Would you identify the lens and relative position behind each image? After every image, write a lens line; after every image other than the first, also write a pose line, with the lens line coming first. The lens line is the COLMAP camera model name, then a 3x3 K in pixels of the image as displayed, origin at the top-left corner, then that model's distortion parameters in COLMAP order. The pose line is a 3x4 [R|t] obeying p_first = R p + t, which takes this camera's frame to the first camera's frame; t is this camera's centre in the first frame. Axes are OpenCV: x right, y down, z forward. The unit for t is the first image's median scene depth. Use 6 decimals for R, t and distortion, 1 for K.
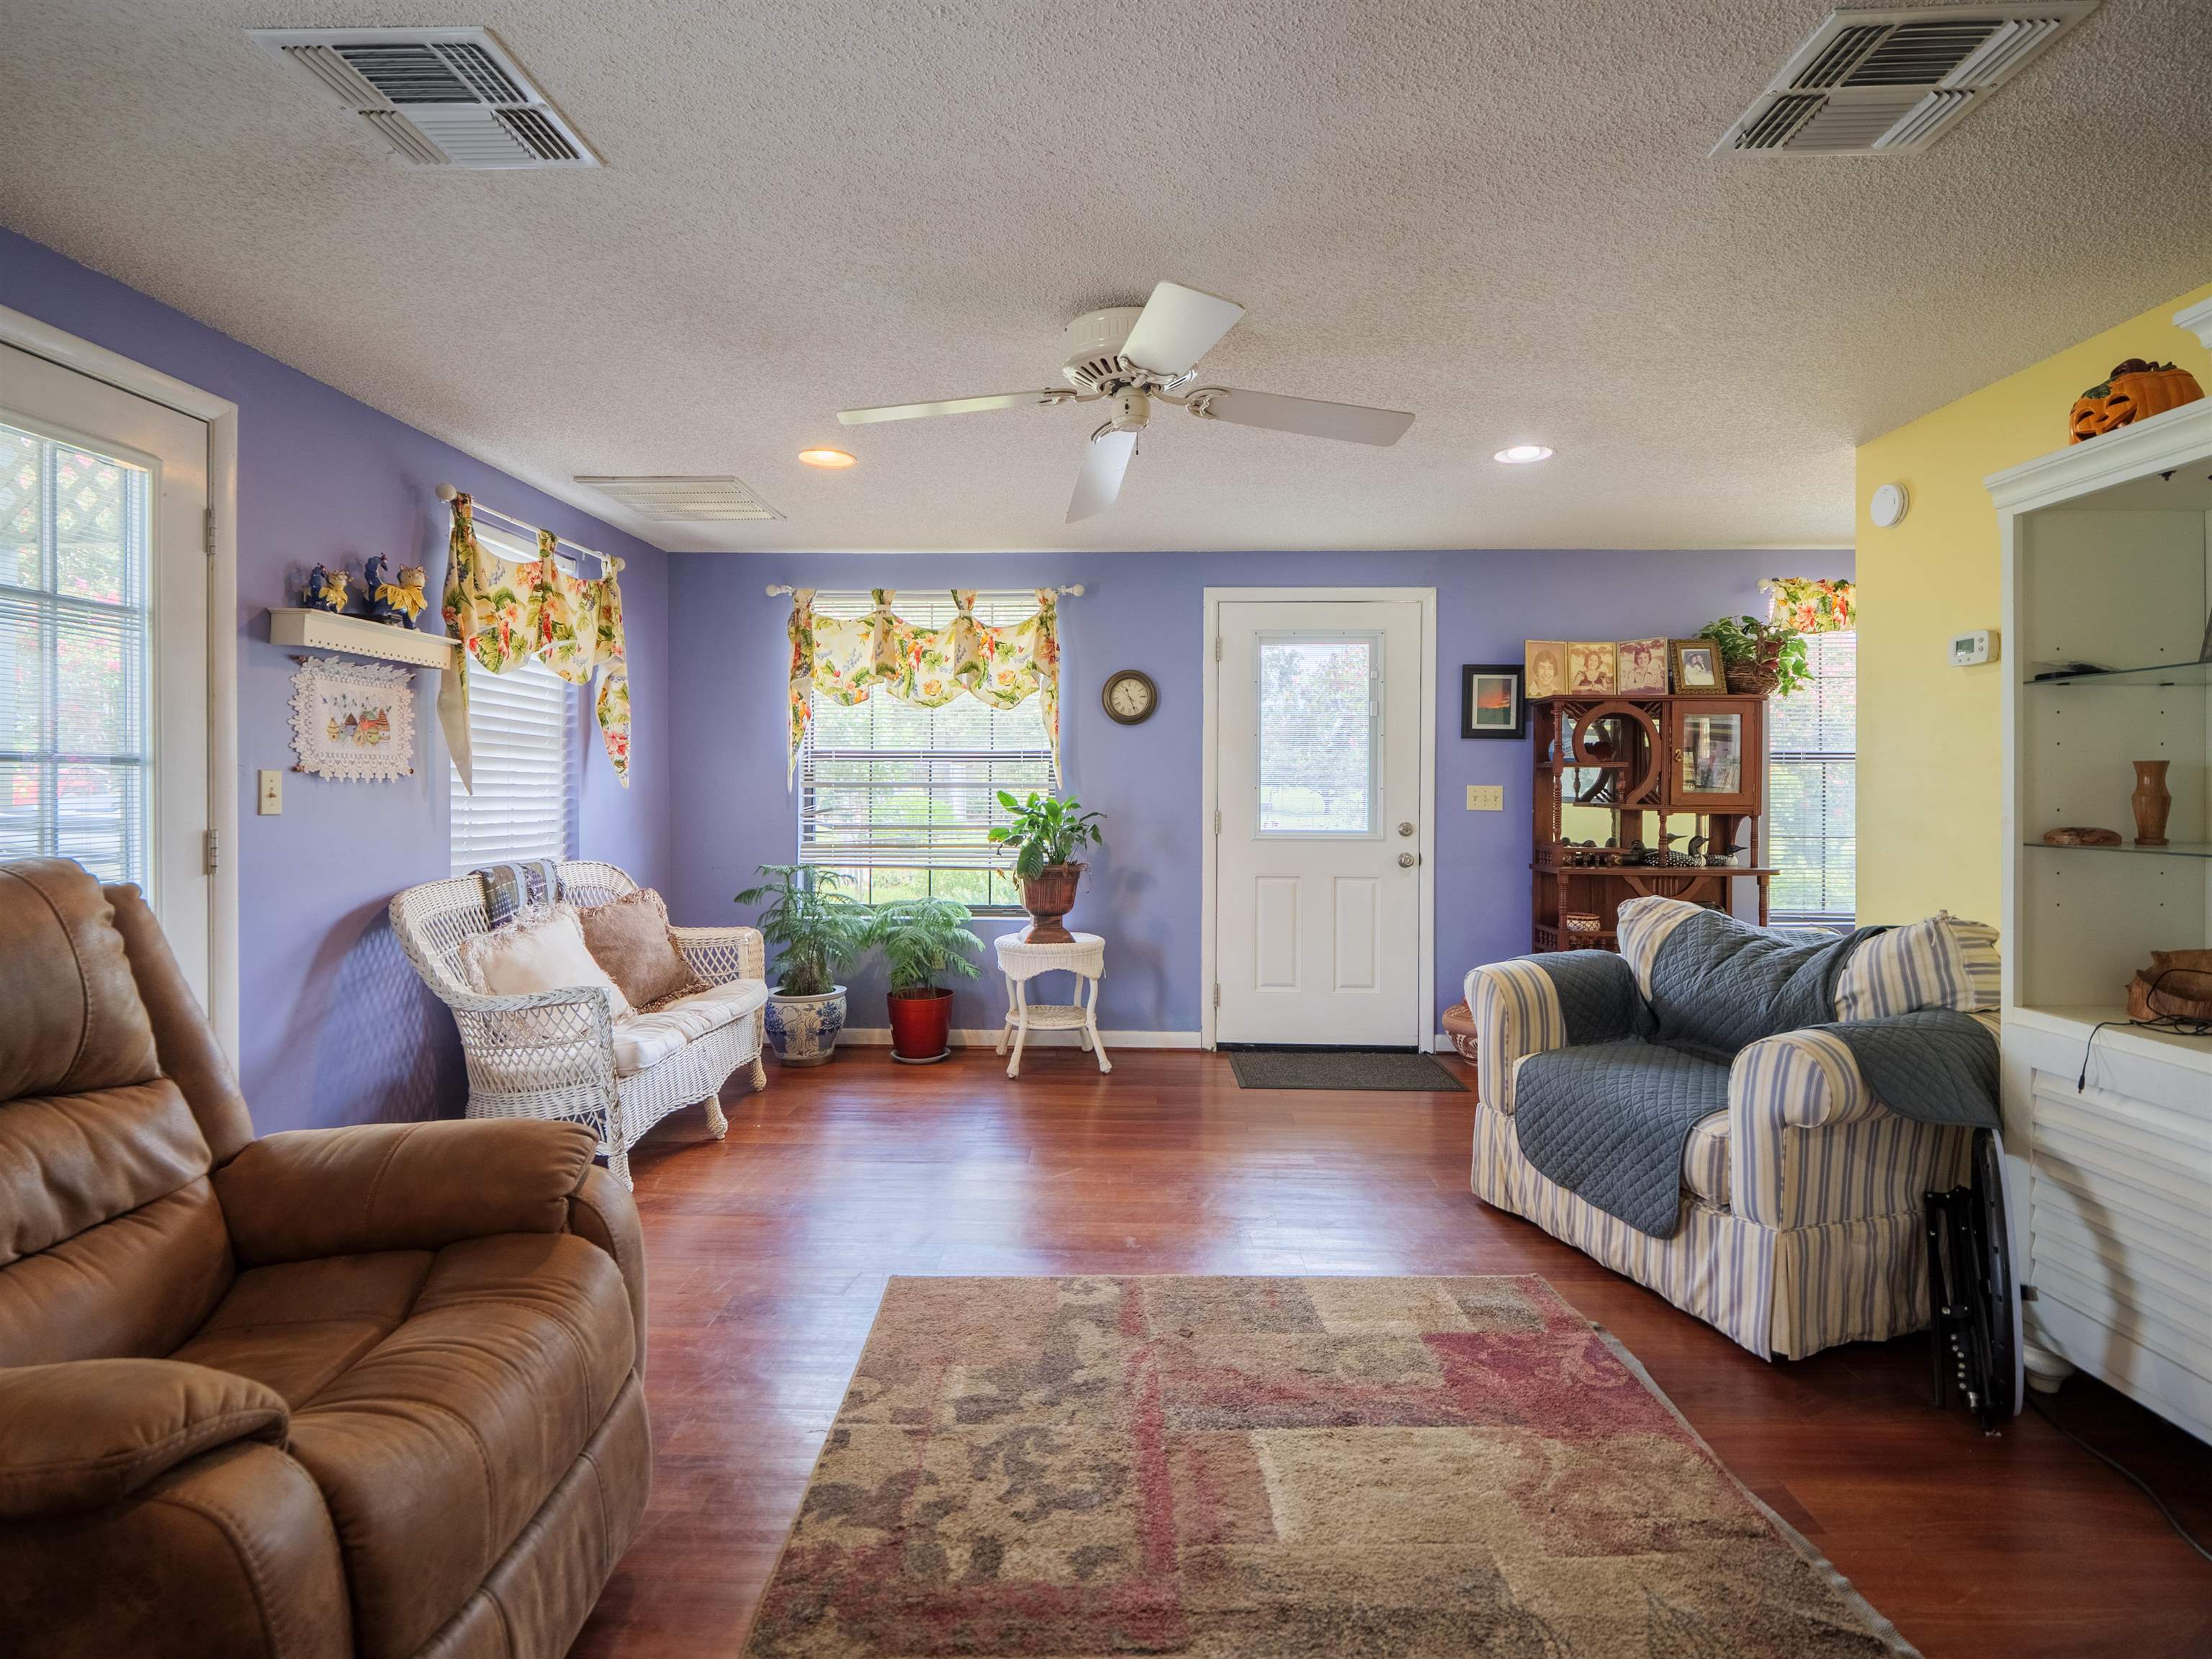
lens RADIAL K [[1044.3, 0, 1108.6], [0, 1044.3, 798.6], [0, 0, 1]] dist [-0.000719, -0.000156]
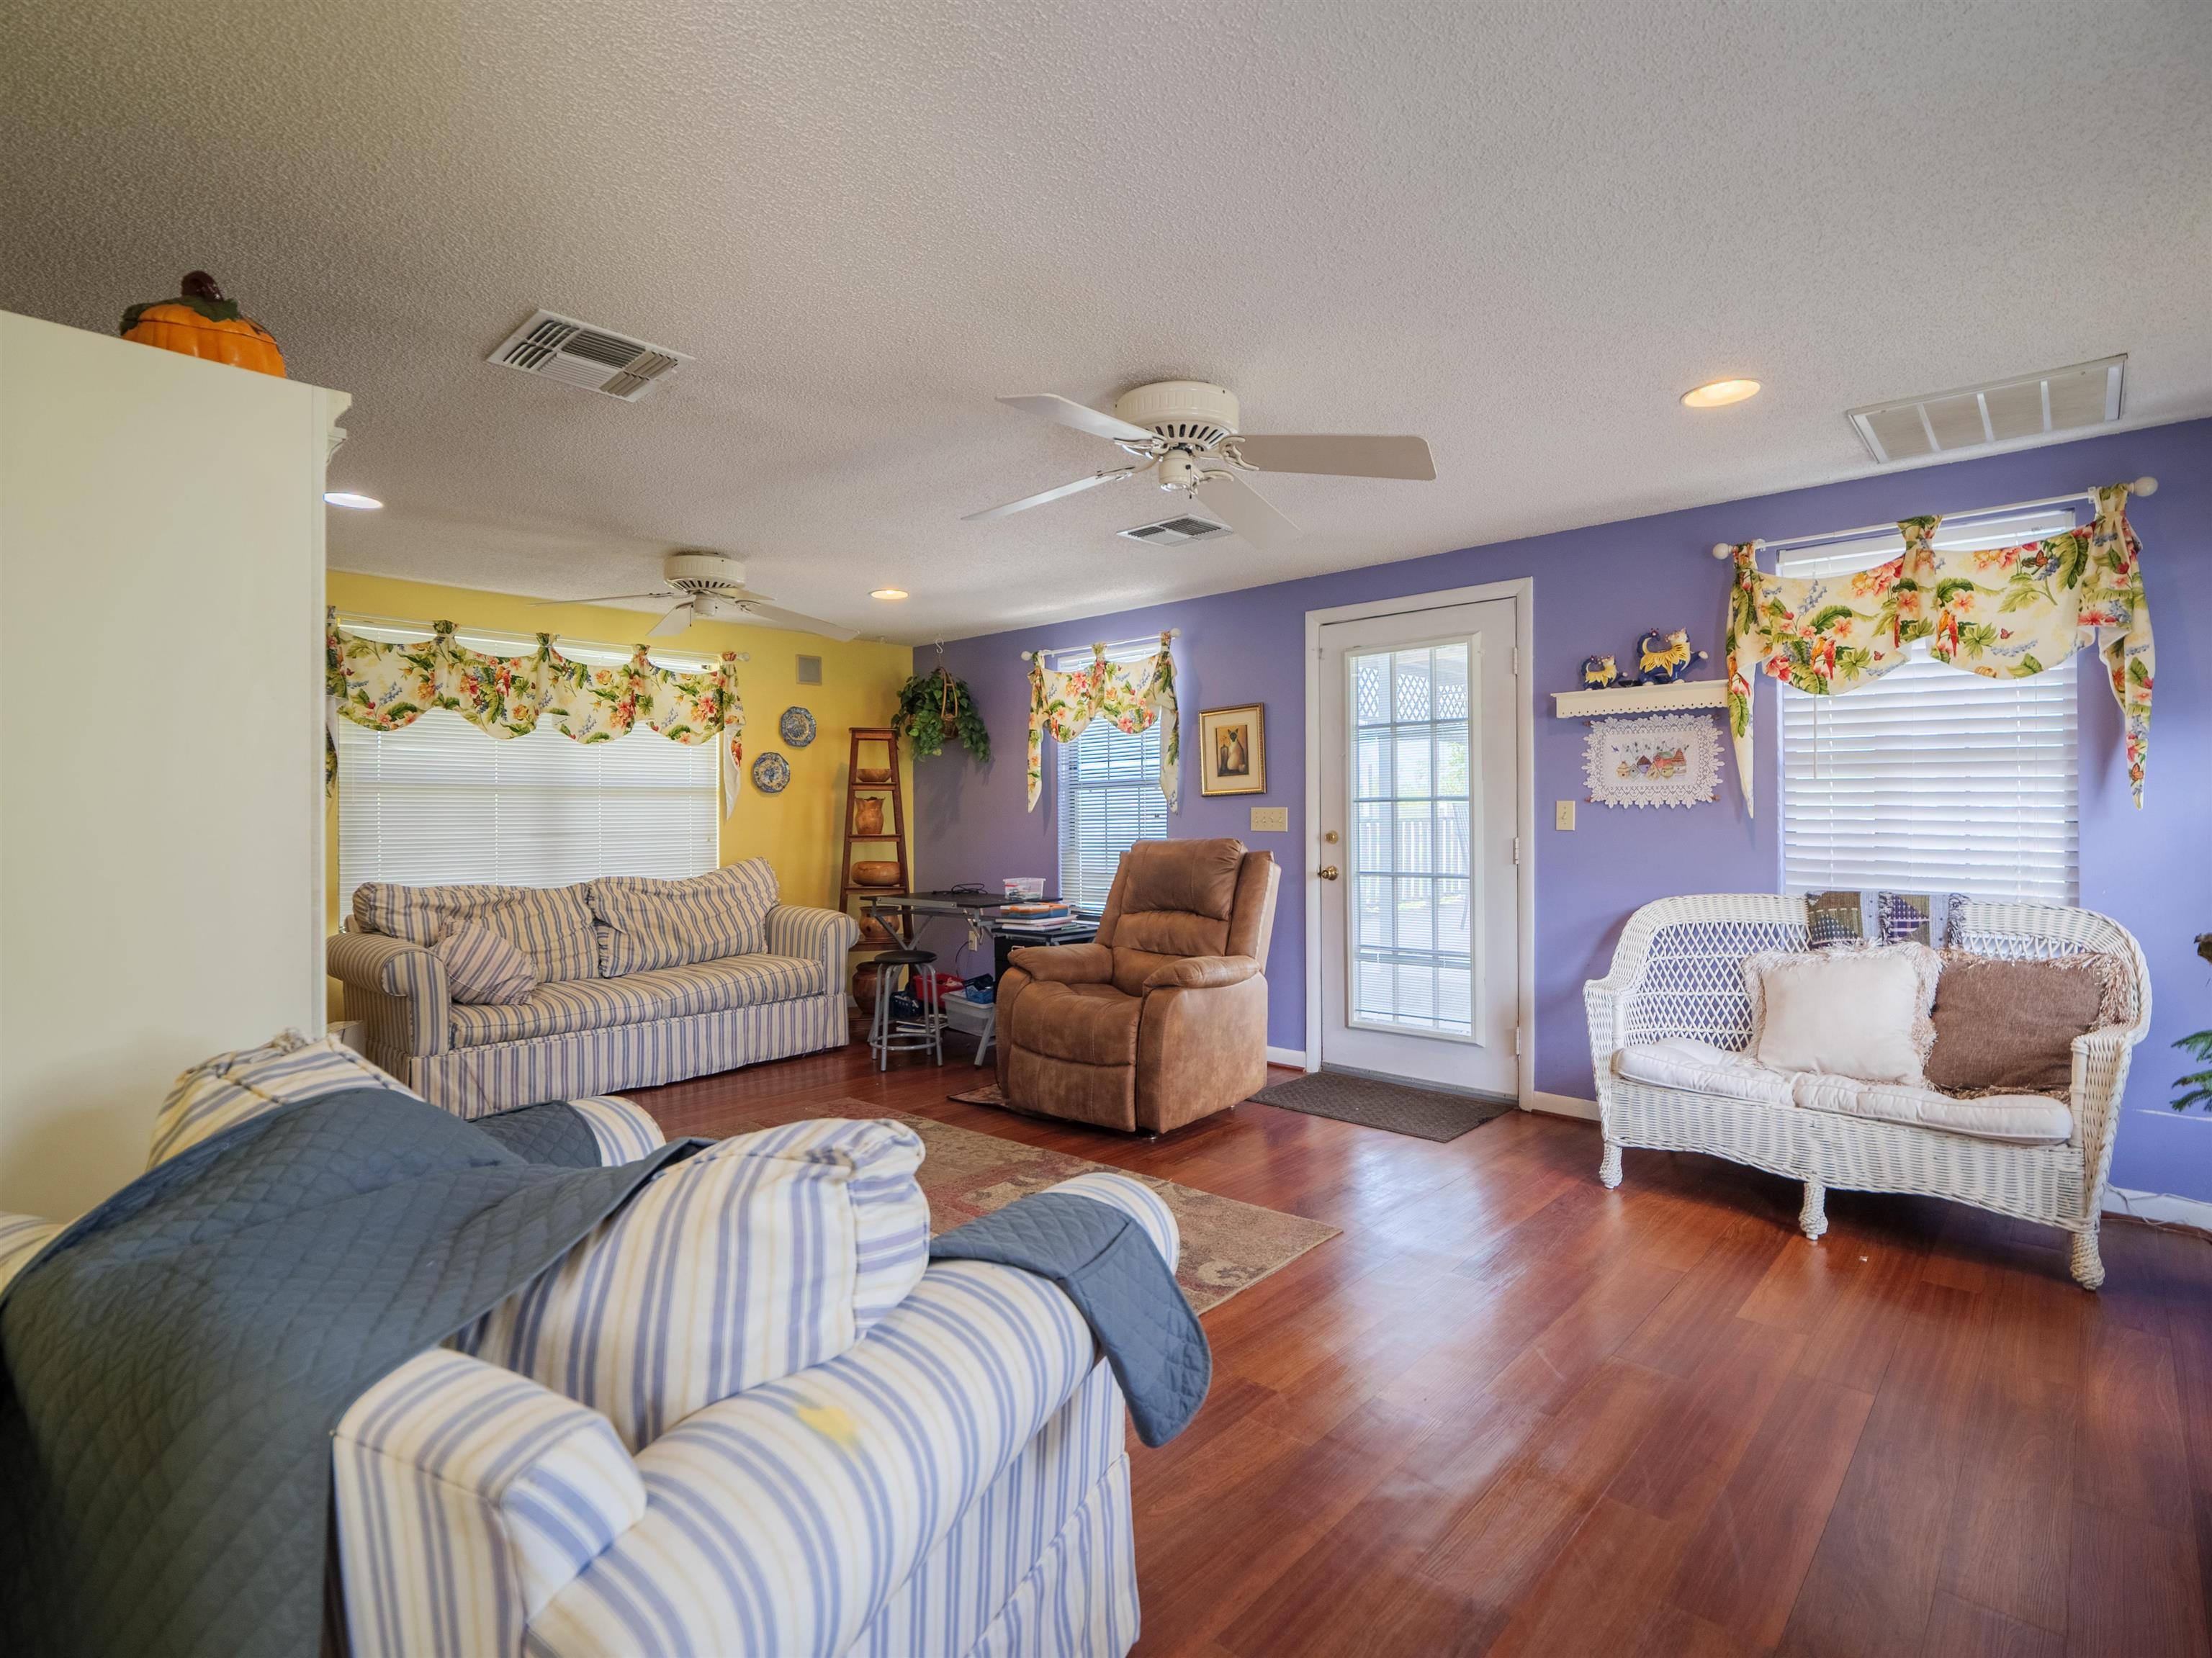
lens RADIAL K [[1109.0, 0, 1094.9], [0, 1109.0, 811.9], [0, 0, 1]] dist [-0.002890, -0.000721]
pose [[-0.655476, -0.005035, -0.755199, 1.008964], [-0.005376, 0.999984, -0.002002, -0.004862], [0.755196, 0.002748, -0.655493, 1.774842]]
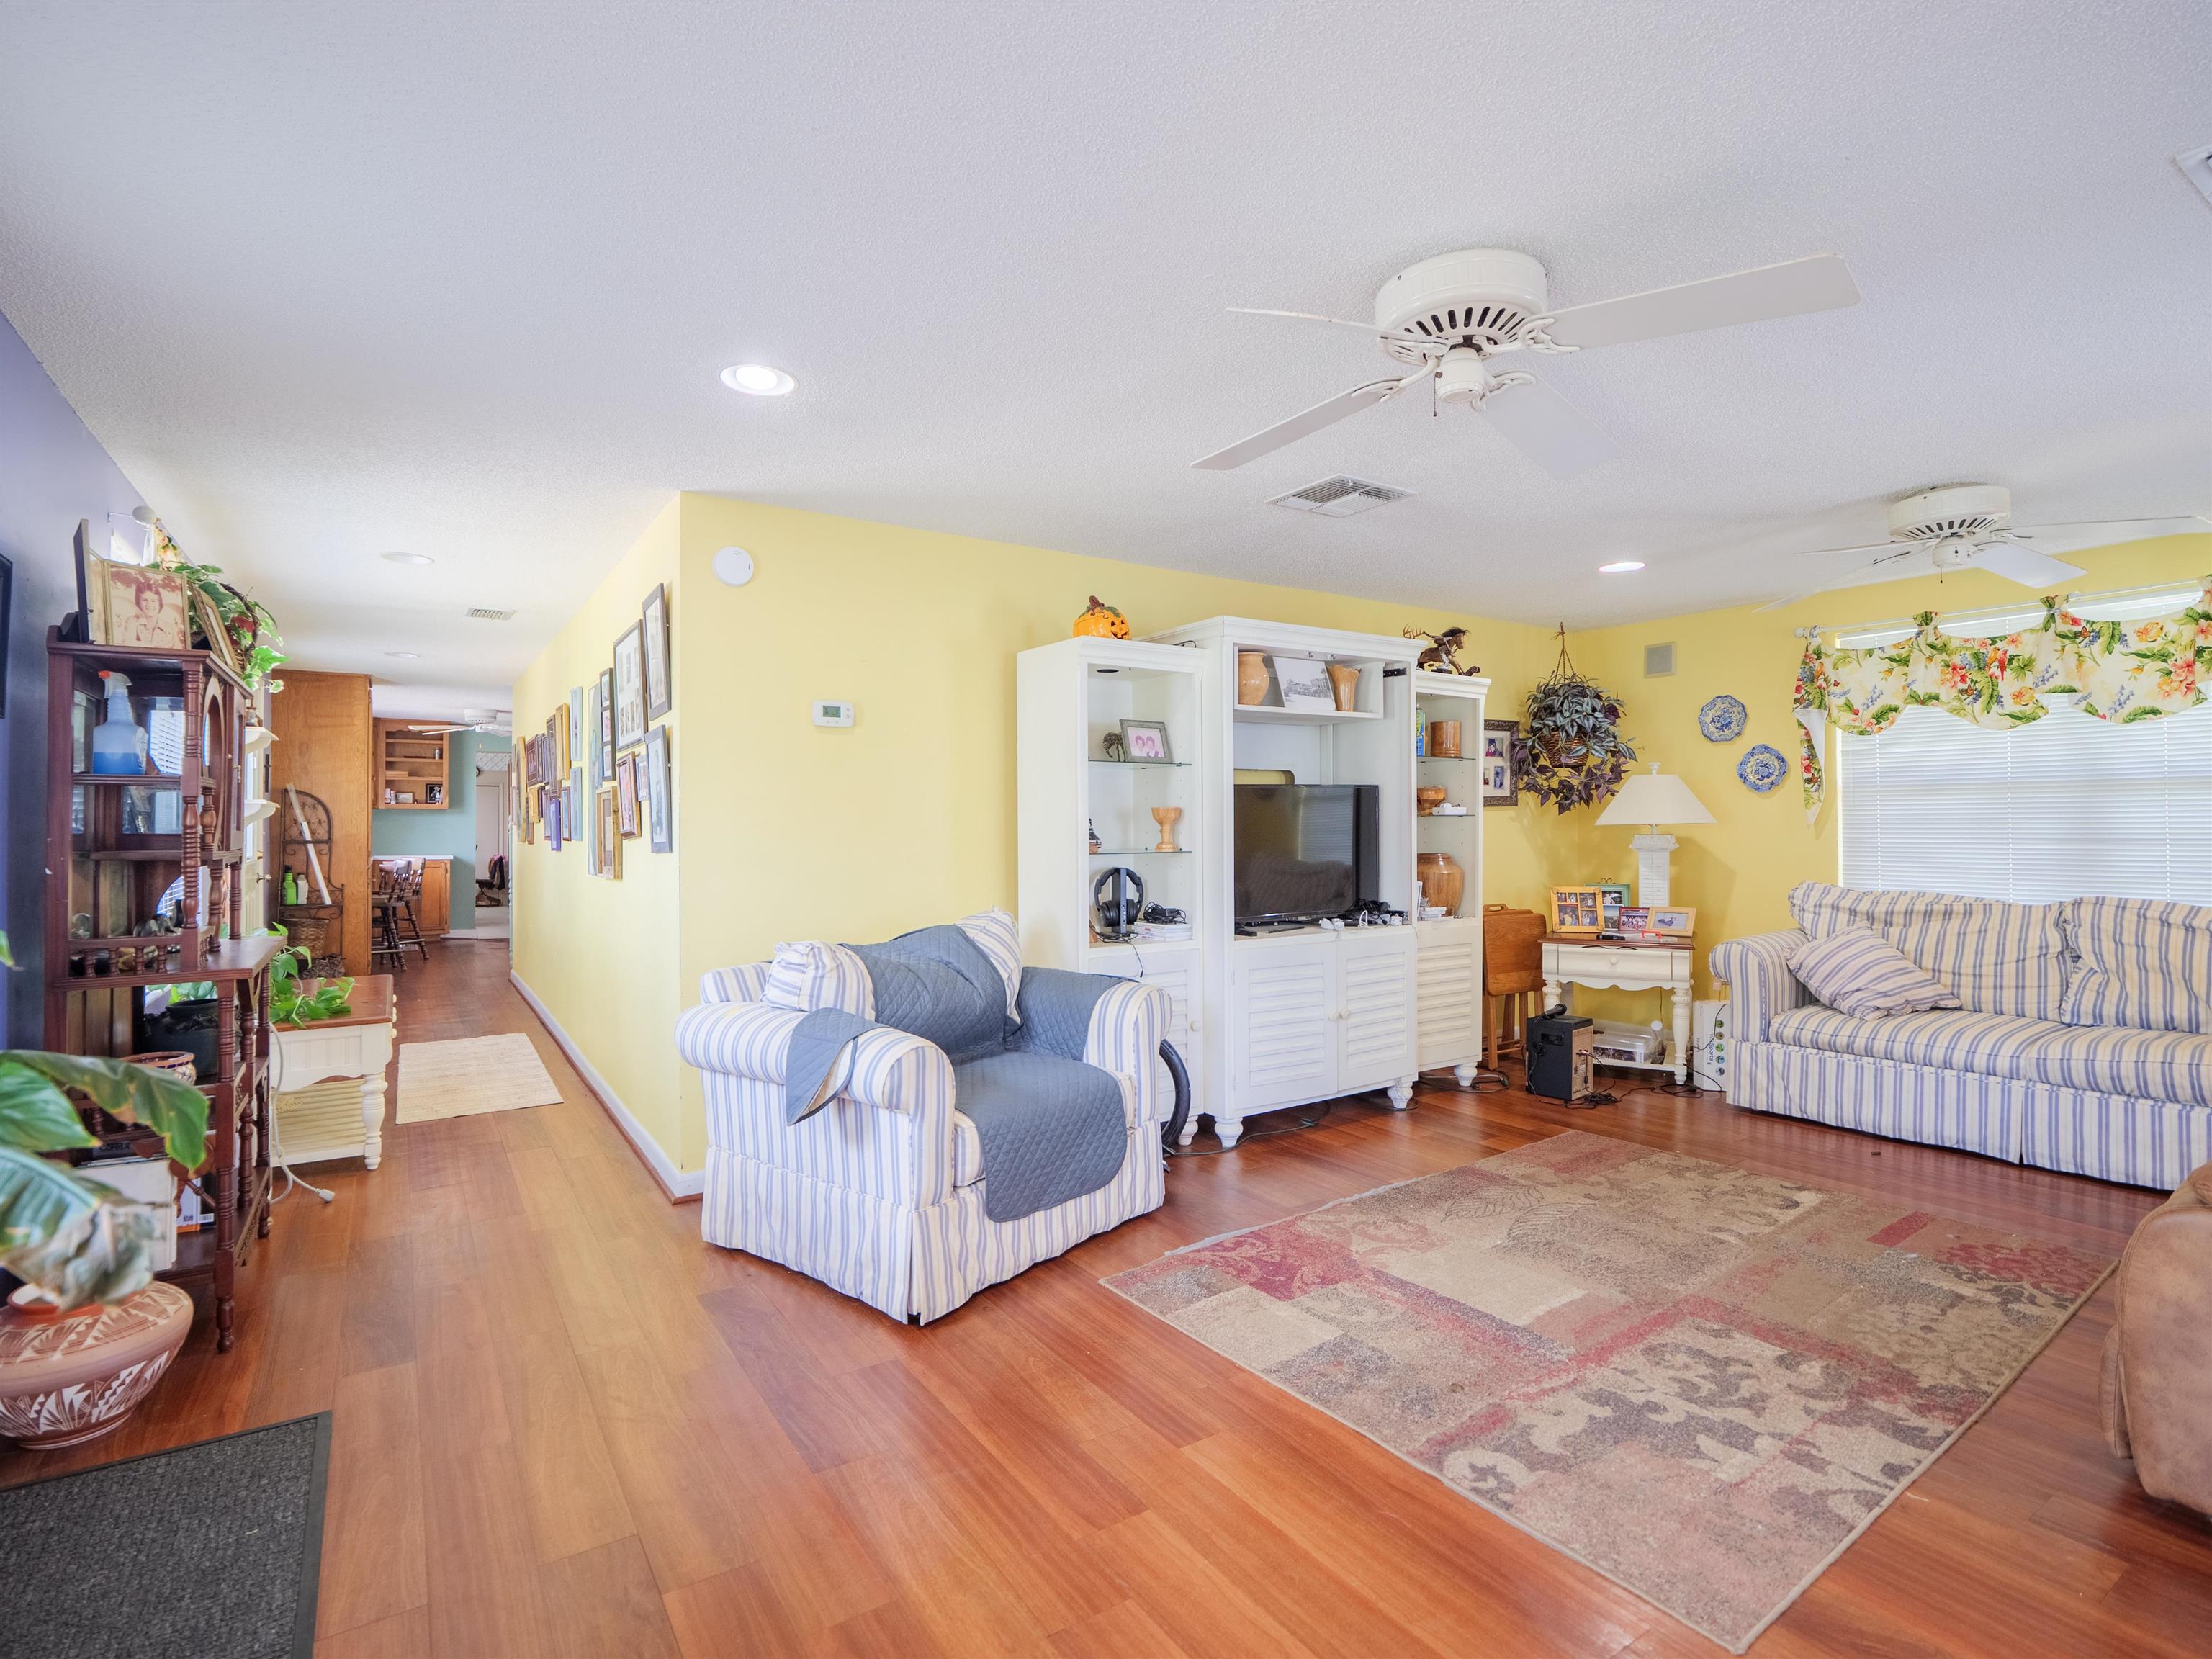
lens RADIAL K [[1109.1, 0, 1094.9], [0, 1109.1, 812.4], [0, 0, 1]] dist [-0.002890, -0.000721]
pose [[-0.568738, 0.007513, 0.822485, -0.572564], [0.011411, 0.999934, -0.001243, -0.020216], [-0.822440, 0.008679, -0.568786, 1.827411]]
